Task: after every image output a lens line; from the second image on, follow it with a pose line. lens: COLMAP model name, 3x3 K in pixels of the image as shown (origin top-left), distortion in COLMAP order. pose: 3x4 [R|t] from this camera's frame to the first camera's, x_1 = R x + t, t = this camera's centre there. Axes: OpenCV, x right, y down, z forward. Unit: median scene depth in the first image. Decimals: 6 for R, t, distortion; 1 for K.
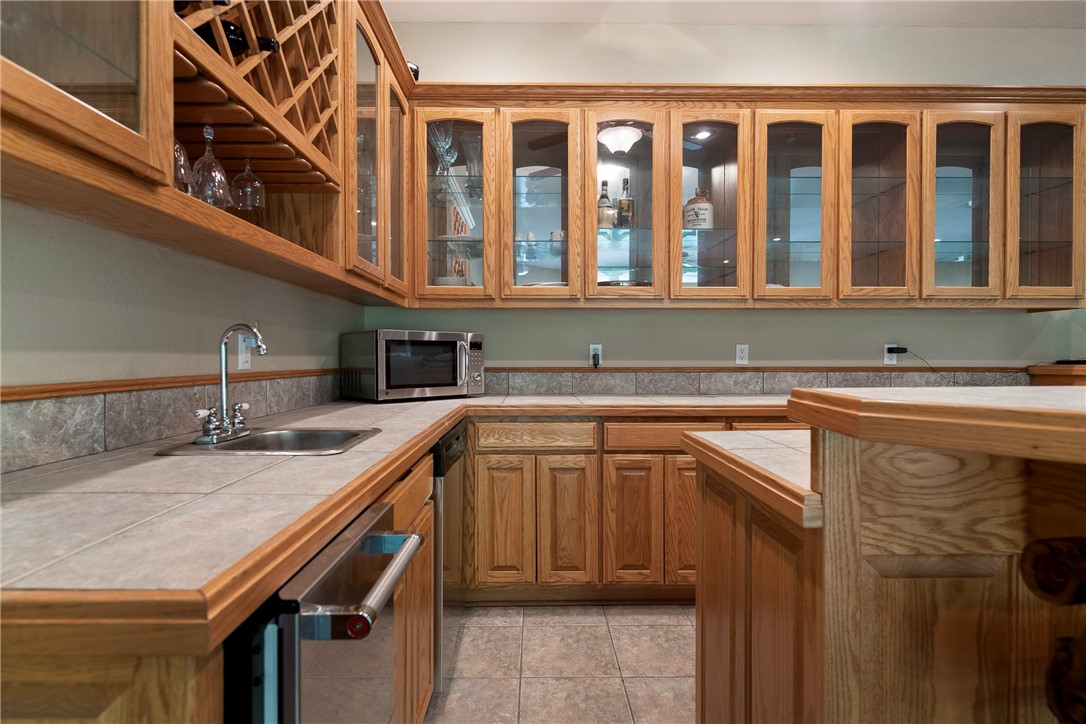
lens RADIAL K [[838.4, 0, 542.2], [0, 838.4, 358.2], [0, 0, 1]] dist [-0.008463, -0.003965]
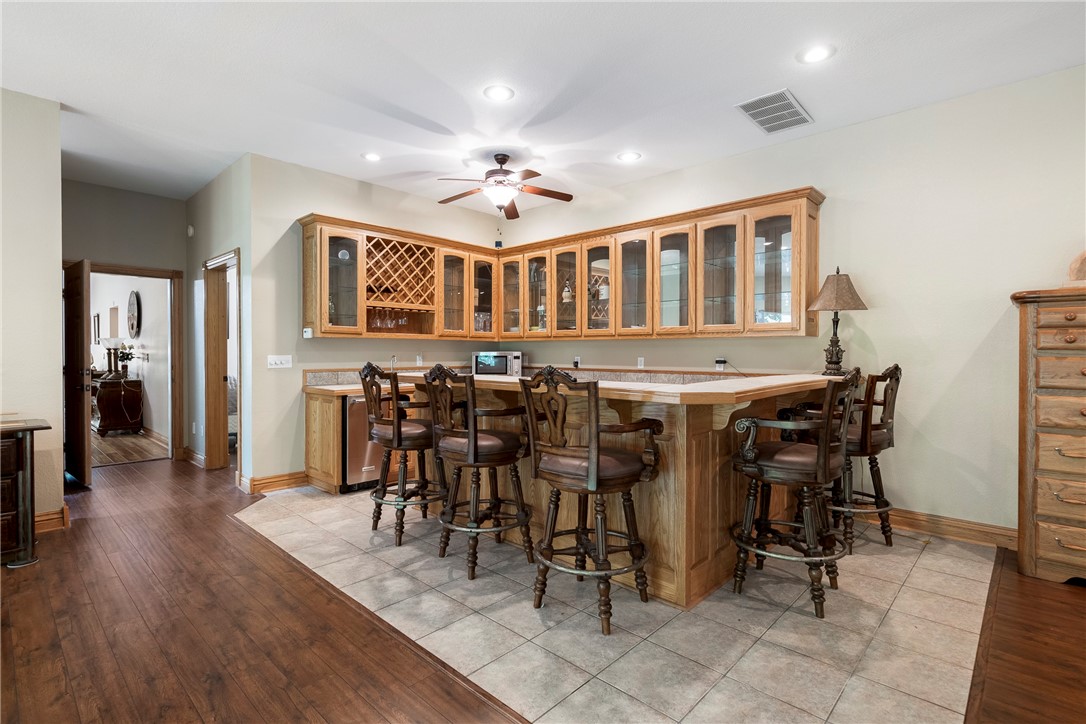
lens RADIAL K [[509.1, 0, 542.8], [0, 509.1, 361.2], [0, 0, 1]] dist [0.000203, 0.000026]
pose [[0.723629, 0.013414, -0.690059, 0.911912], [-0.019444, 0.999810, -0.000955, -0.004005], [0.689915, 0.014109, 0.723753, 0.024192]]
